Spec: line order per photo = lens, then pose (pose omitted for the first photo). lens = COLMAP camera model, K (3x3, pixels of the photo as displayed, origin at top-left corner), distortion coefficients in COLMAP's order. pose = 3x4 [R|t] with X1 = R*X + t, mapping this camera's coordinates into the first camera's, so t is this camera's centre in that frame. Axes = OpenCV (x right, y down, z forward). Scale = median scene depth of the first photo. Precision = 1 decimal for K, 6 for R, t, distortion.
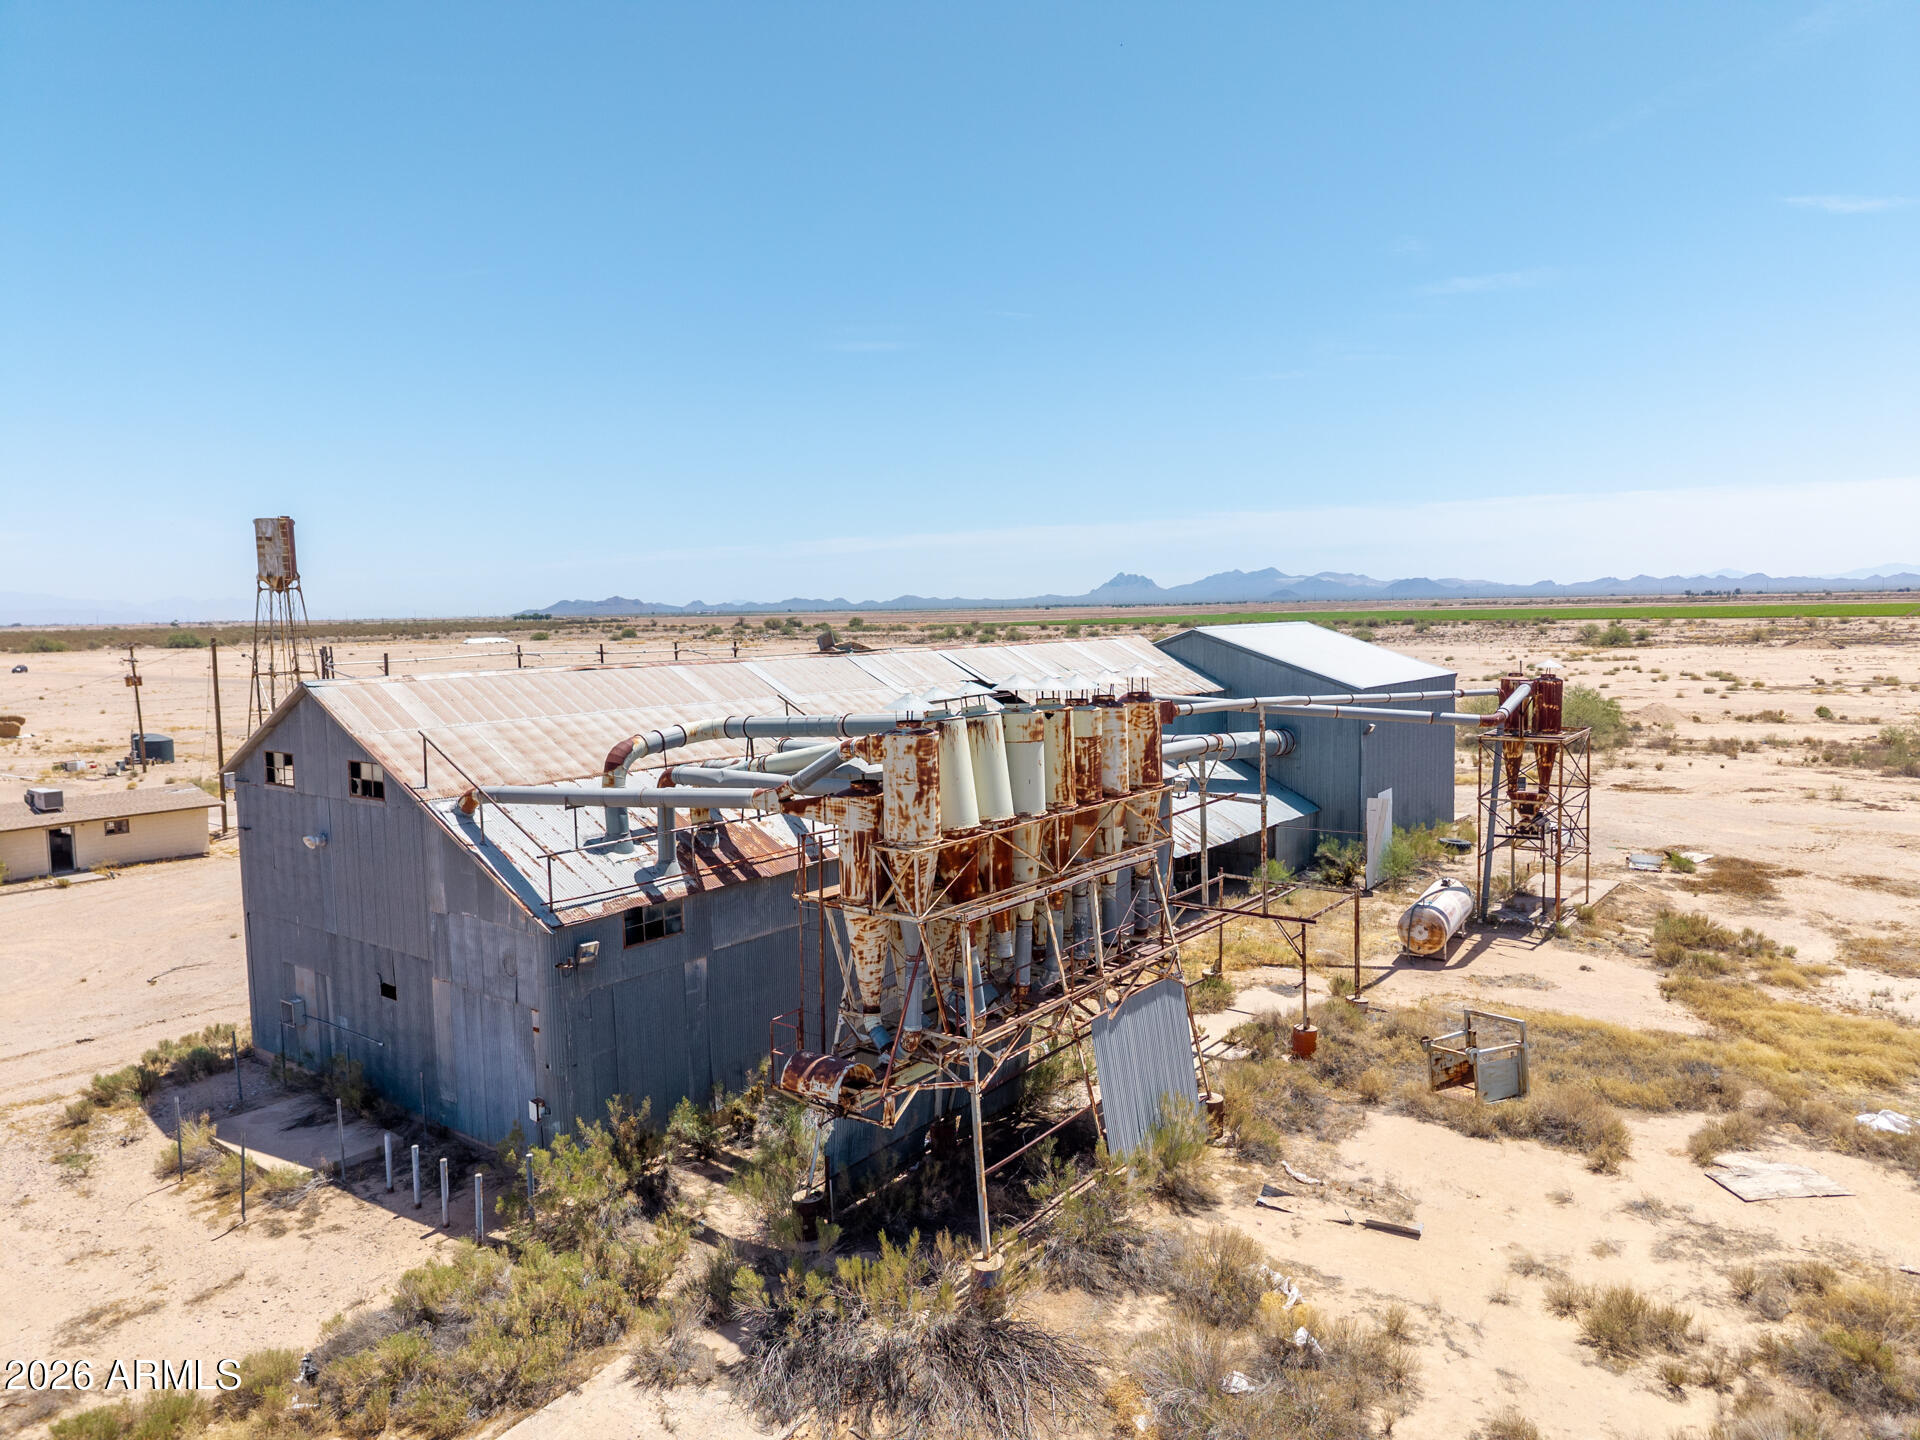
lens RADIAL K [[1285.1, 0, 962.2], [0, 1285.1, 723.8], [0, 0, 1]] dist [0.011558, -0.008940]
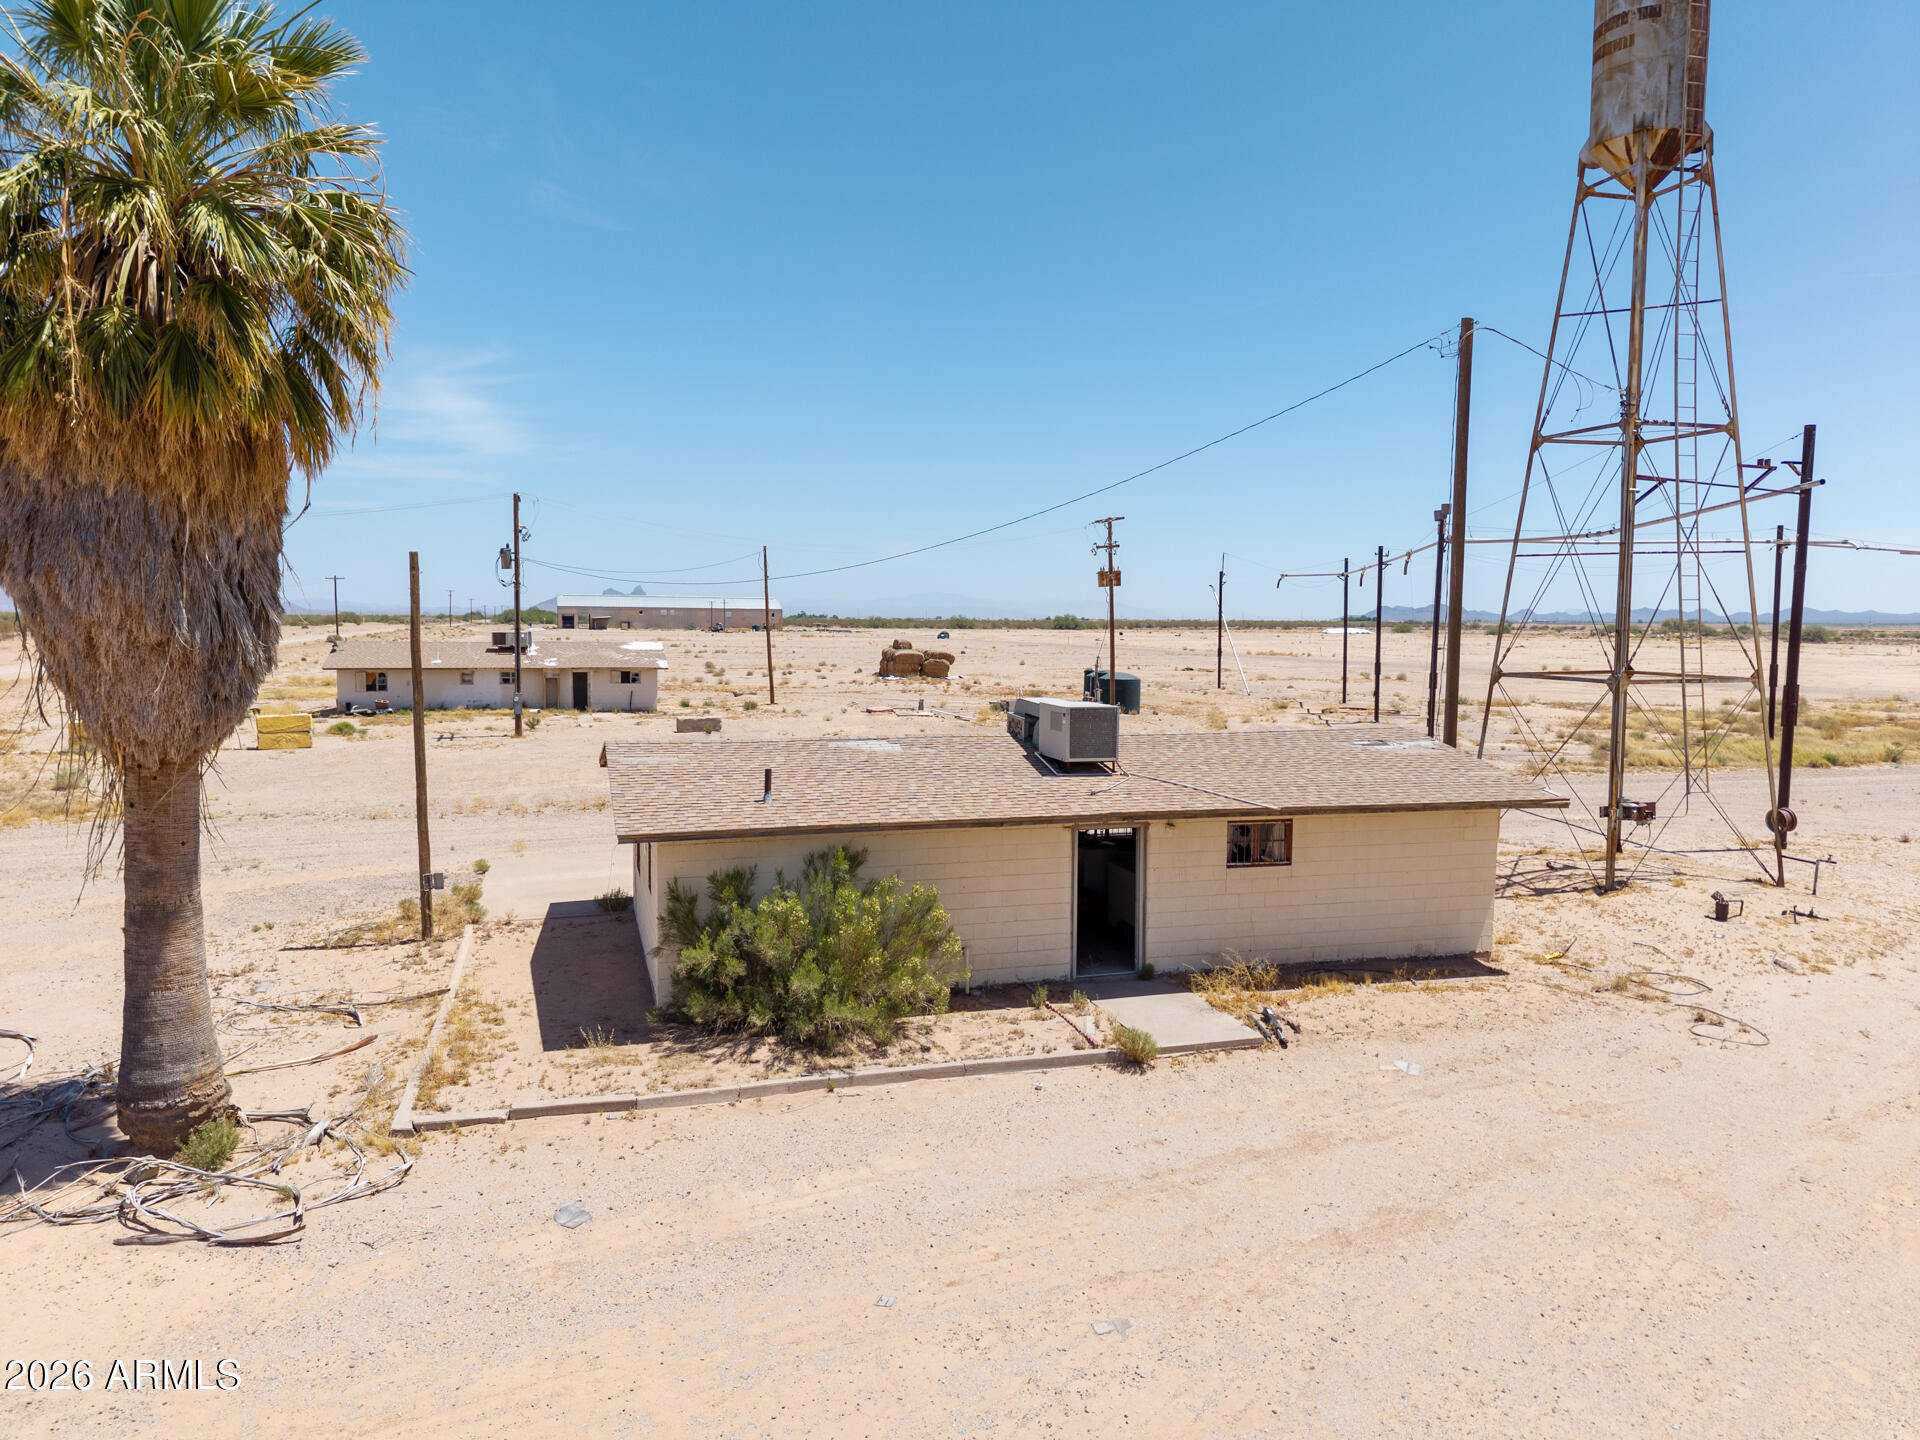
lens RADIAL K [[1285.1, 0, 941.3], [0, 1285.1, 722.0], [0, 0, 1]] dist [0.011558, -0.008940]
pose [[0.808034, 0.070562, -0.584895, -1.072667], [-0.073489, 0.997119, 0.018768, 0.102931], [0.584534, 0.027818, 0.810892, 1.411469]]
